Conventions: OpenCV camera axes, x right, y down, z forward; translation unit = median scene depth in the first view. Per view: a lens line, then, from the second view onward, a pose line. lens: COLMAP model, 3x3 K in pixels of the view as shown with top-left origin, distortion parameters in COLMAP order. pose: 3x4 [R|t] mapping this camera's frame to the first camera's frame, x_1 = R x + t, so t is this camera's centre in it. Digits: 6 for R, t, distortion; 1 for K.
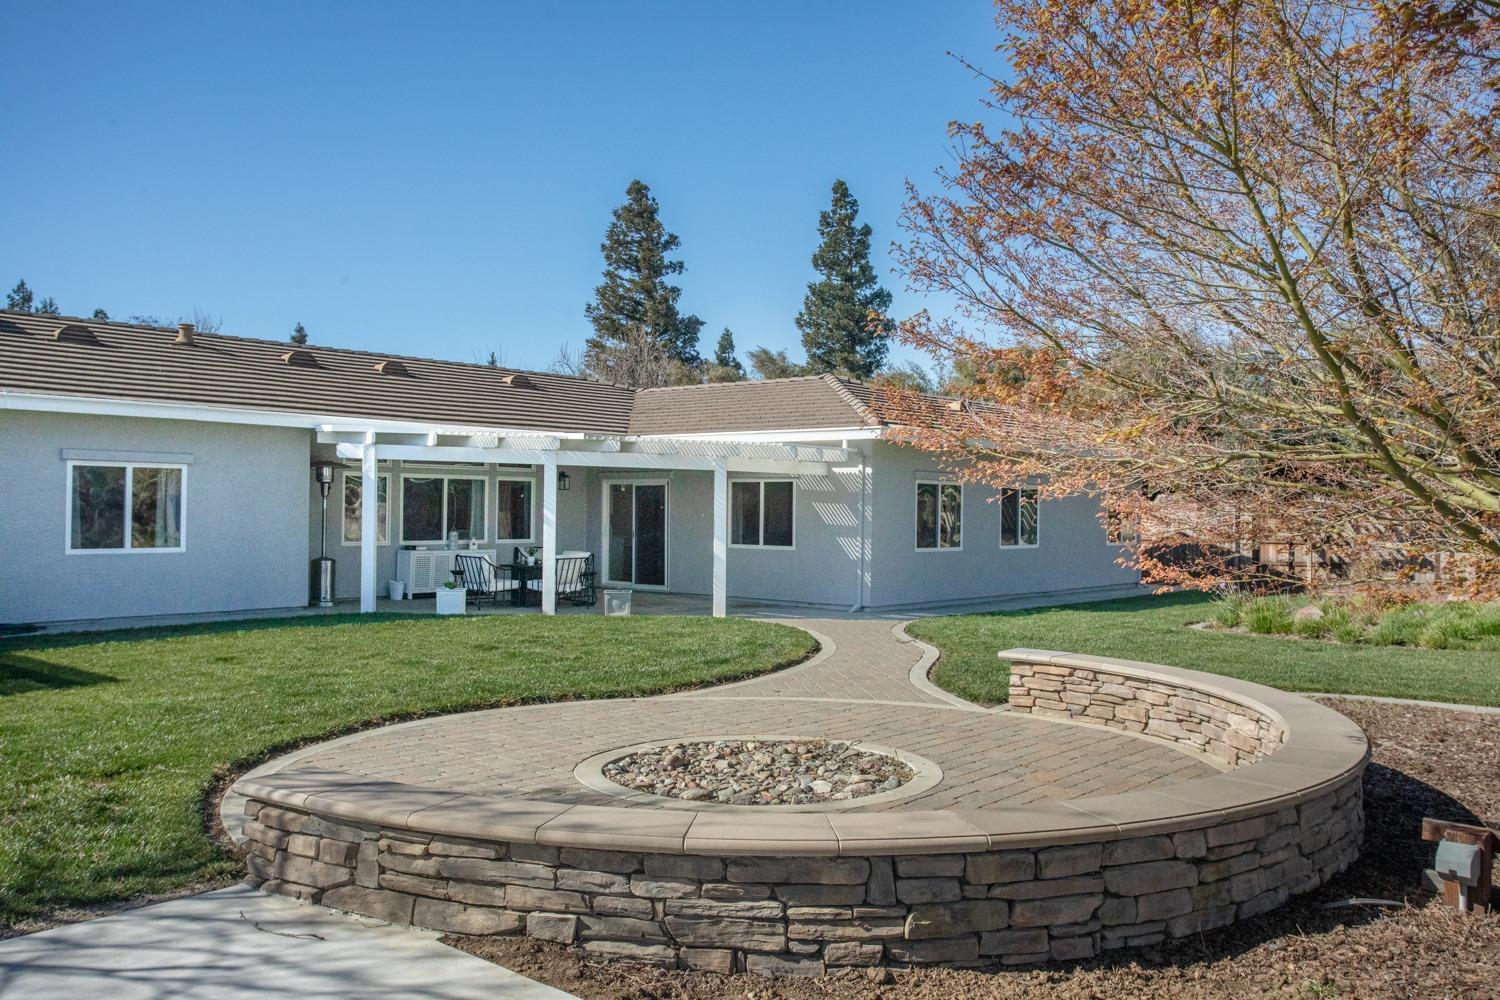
lens RADIAL K [[1236.9, 0, 749.5], [0, 1236.9, 457.9], [0, 0, 1]] dist [-0.004903, 0.010191]
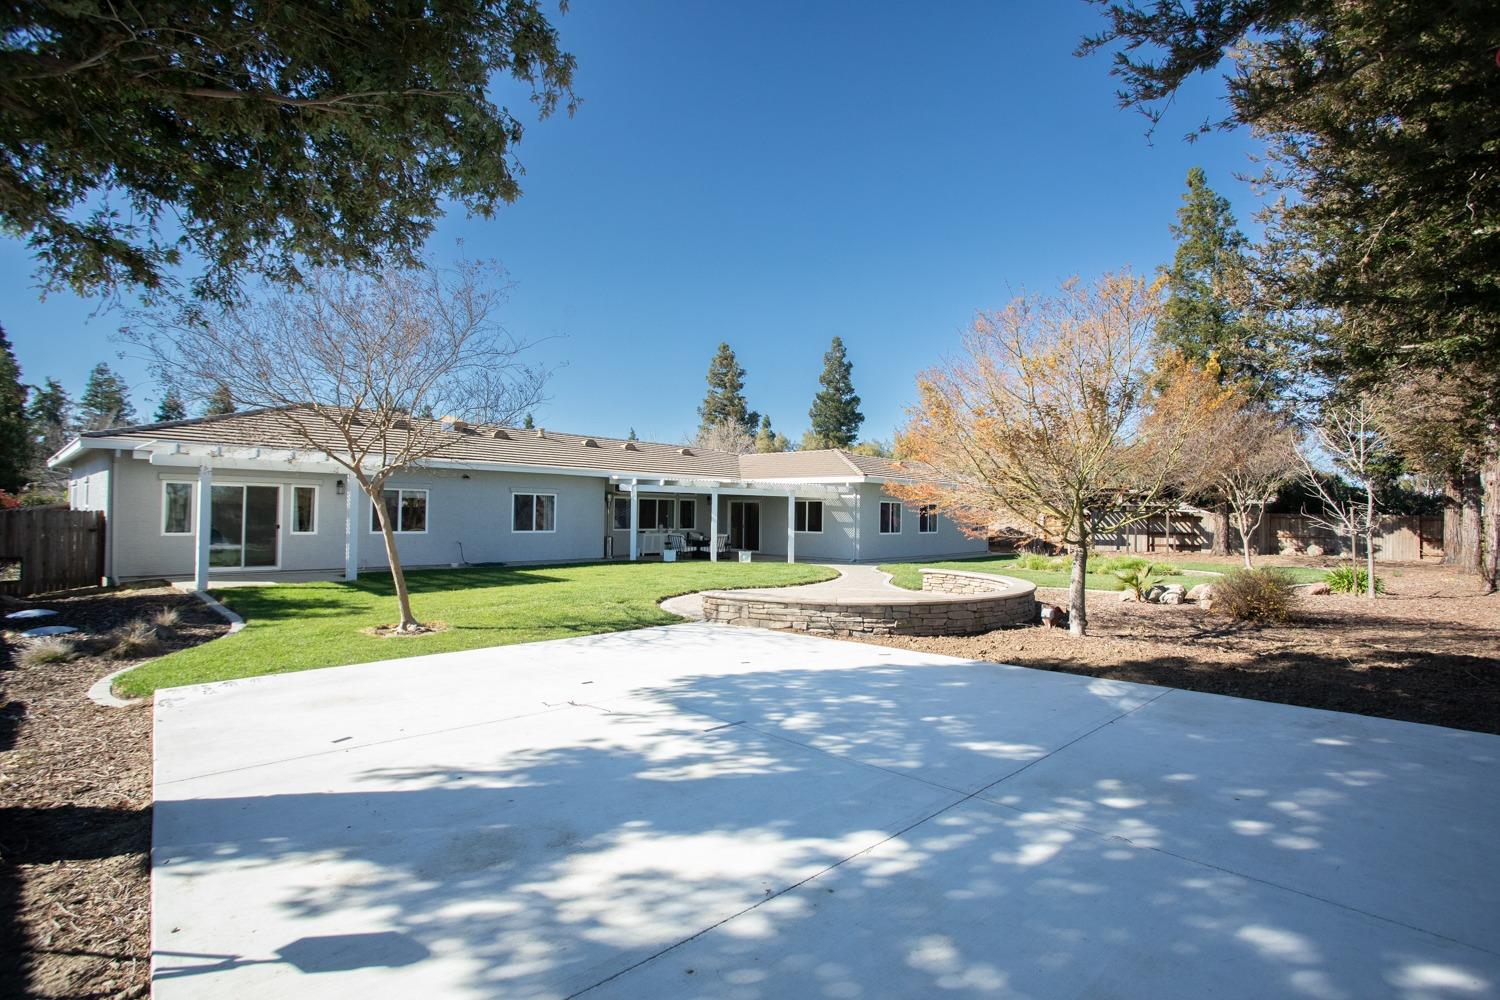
lens RADIAL K [[769.9, 0, 762.9], [0, 769.9, 505.2], [0, 0, 1]] dist [-0.051924, 0.029017]
pose [[0.999995, 0.003071, 0.000134, -0.077361], [-0.003074, 0.999584, 0.028689, -0.014212], [-0.000046, -0.028690, 0.999588, -0.371528]]
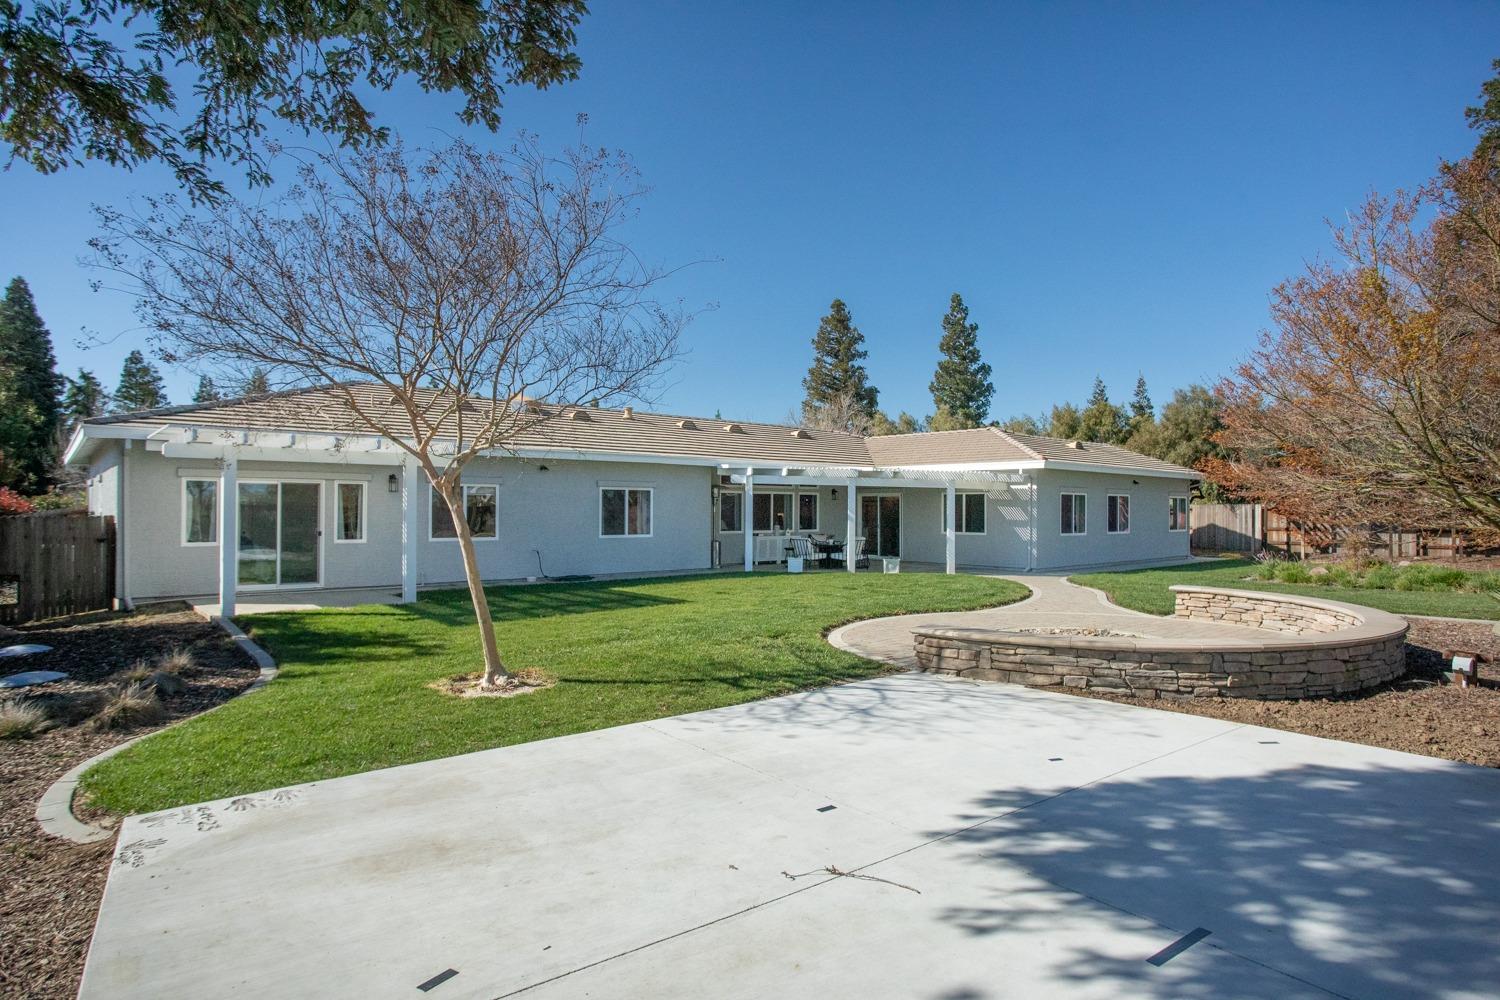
lens RADIAL K [[872.0, 0, 750.0], [0, 872.0, 500.0], [0, 0, 1]] dist [-0.040256, 0.027083]
pose [[0.994008, -0.008632, -0.108968, -0.173136], [0.011772, 0.999533, 0.028204, -0.010608], [0.108674, -0.029317, 0.993645, -0.218097]]
